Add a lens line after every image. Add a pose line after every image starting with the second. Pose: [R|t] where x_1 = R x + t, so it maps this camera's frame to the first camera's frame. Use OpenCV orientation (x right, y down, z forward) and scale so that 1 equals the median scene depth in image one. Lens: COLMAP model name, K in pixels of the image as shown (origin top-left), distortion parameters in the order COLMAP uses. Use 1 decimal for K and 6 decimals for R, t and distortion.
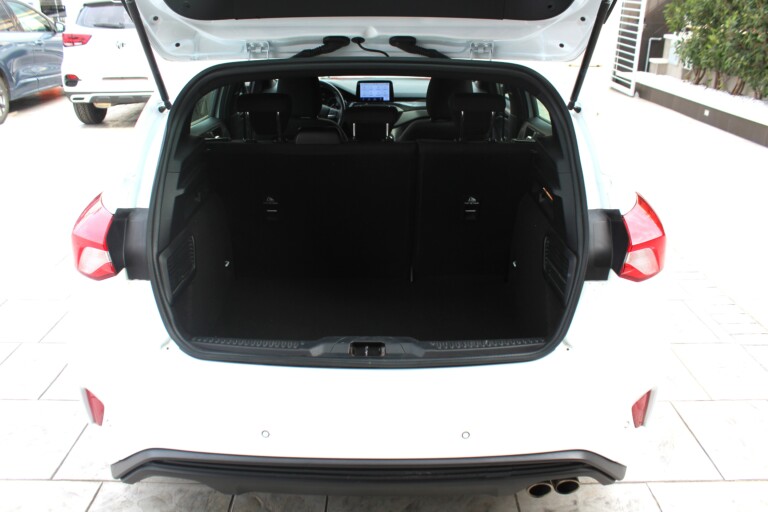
lens RADIAL K [[644.0, 0, 384.0], [0, 644.0, 256.0], [0, 0, 1]] dist [-0.148248, 0.129568]
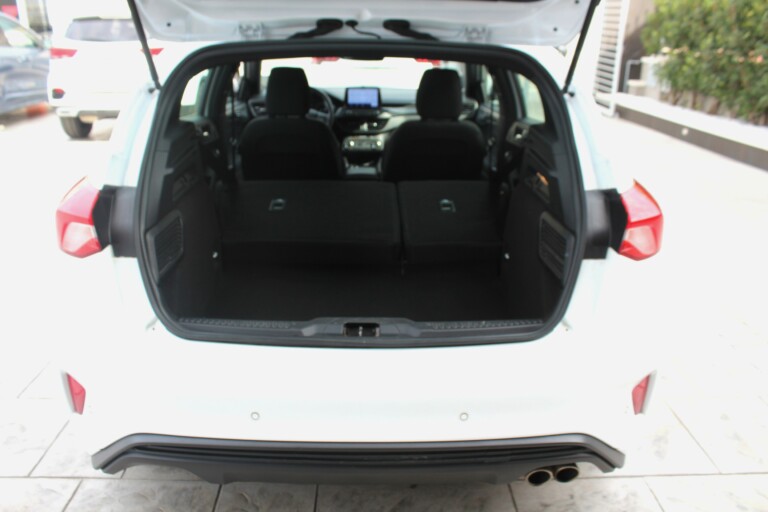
lens RADIAL K [[636.6, 0, 384.0], [0, 636.6, 256.0], [0, 0, 1]] dist [-0.151873, 0.131701]
pose [[0.999628, 0.002815, 0.027145, -0.015779], [-0.001799, 0.999299, -0.037384, 0.061122], [-0.027232, 0.037321, 0.998932, 0.033670]]
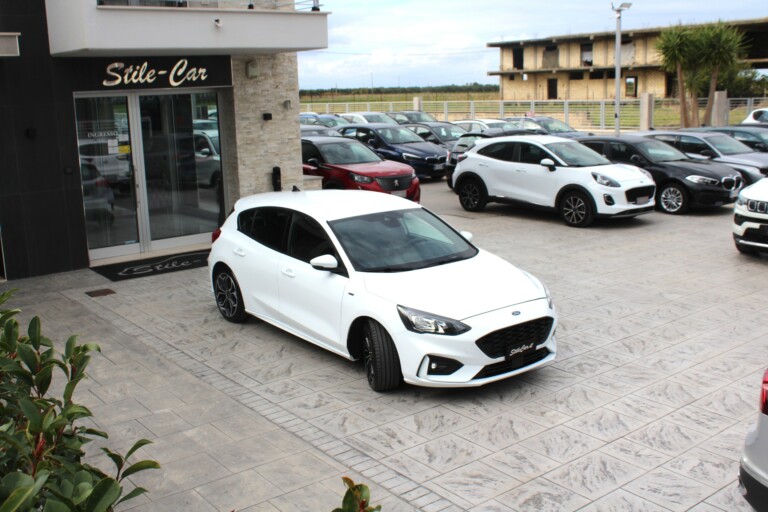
lens RADIAL K [[809.9, 0, 384.0], [0, 809.9, 256.0], [0, 0, 1]] dist [-0.002464, -0.285417]
pose [[-0.782383, 0.147656, -0.605041, 2.681957], [-0.218911, 0.844298, 0.489120, -2.679325], [0.583056, 0.515130, -0.628241, 4.841999]]
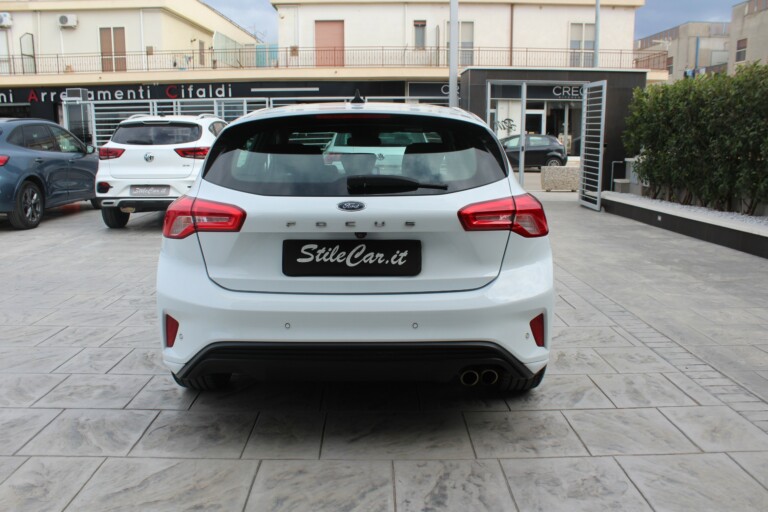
lens RADIAL K [[653.0, 0, 384.0], [0, 653.0, 256.0], [0, 0, 1]] dist [-0.167212, 0.146475]
pose [[0.999947, -0.002115, 0.010048, 0.025584], [0.004234, 0.976441, -0.215744, 0.383119], [-0.009355, 0.215776, 0.976398, -0.501326]]
